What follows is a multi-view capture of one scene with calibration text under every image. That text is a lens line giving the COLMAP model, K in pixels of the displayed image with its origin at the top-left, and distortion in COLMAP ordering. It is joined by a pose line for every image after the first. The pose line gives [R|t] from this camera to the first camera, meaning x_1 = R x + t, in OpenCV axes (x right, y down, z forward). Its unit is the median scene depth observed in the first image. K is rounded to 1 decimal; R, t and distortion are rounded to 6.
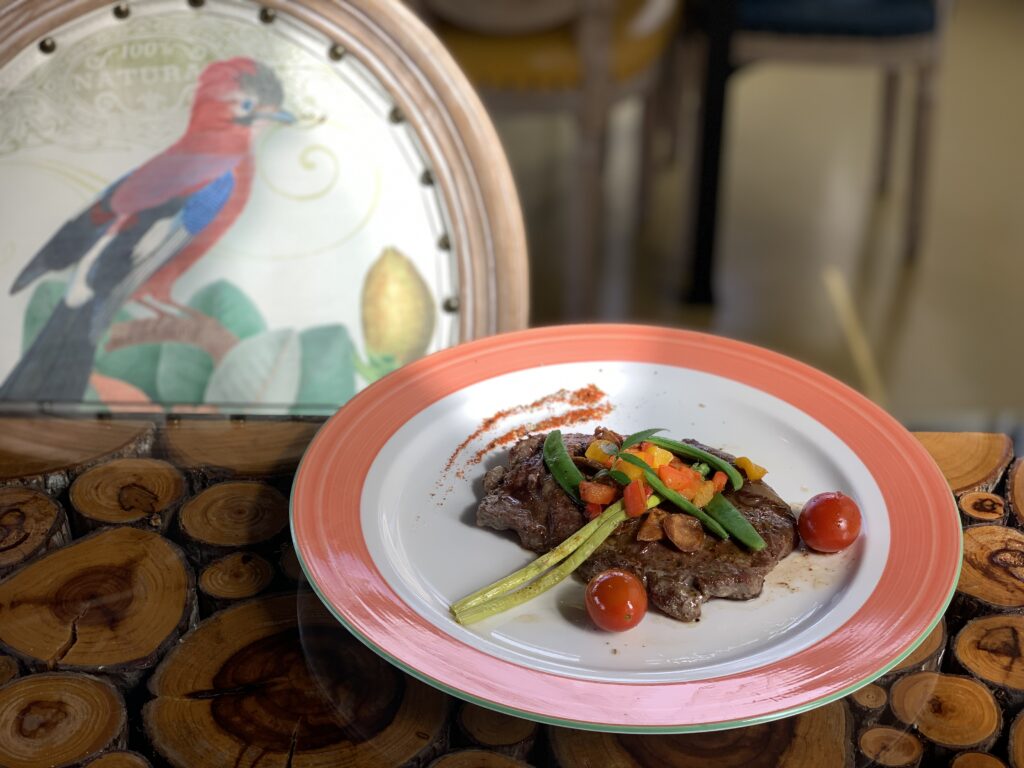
lens RADIAL K [[1564.3, 0, 521.0], [0, 1564.3, 379.1], [0, 0, 1]] dist [0.016952, 0.000000]
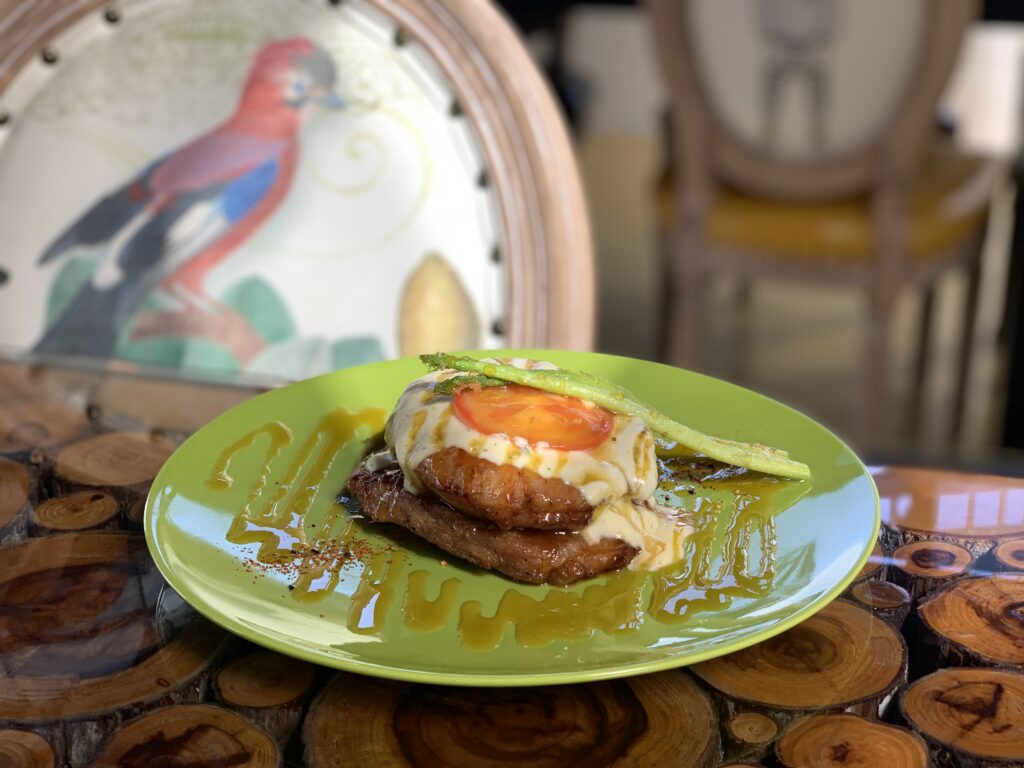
lens RADIAL K [[1564.3, 0, 516.2], [0, 1564.3, 381.1], [0, 0, 1]] dist [0.016952, 0.000000]
pose [[0.958317, 0.084764, -0.272843, 0.216636], [-0.131038, 0.979011, -0.156098, 0.123847], [0.253885, 0.185344, 0.949310, 0.183305]]
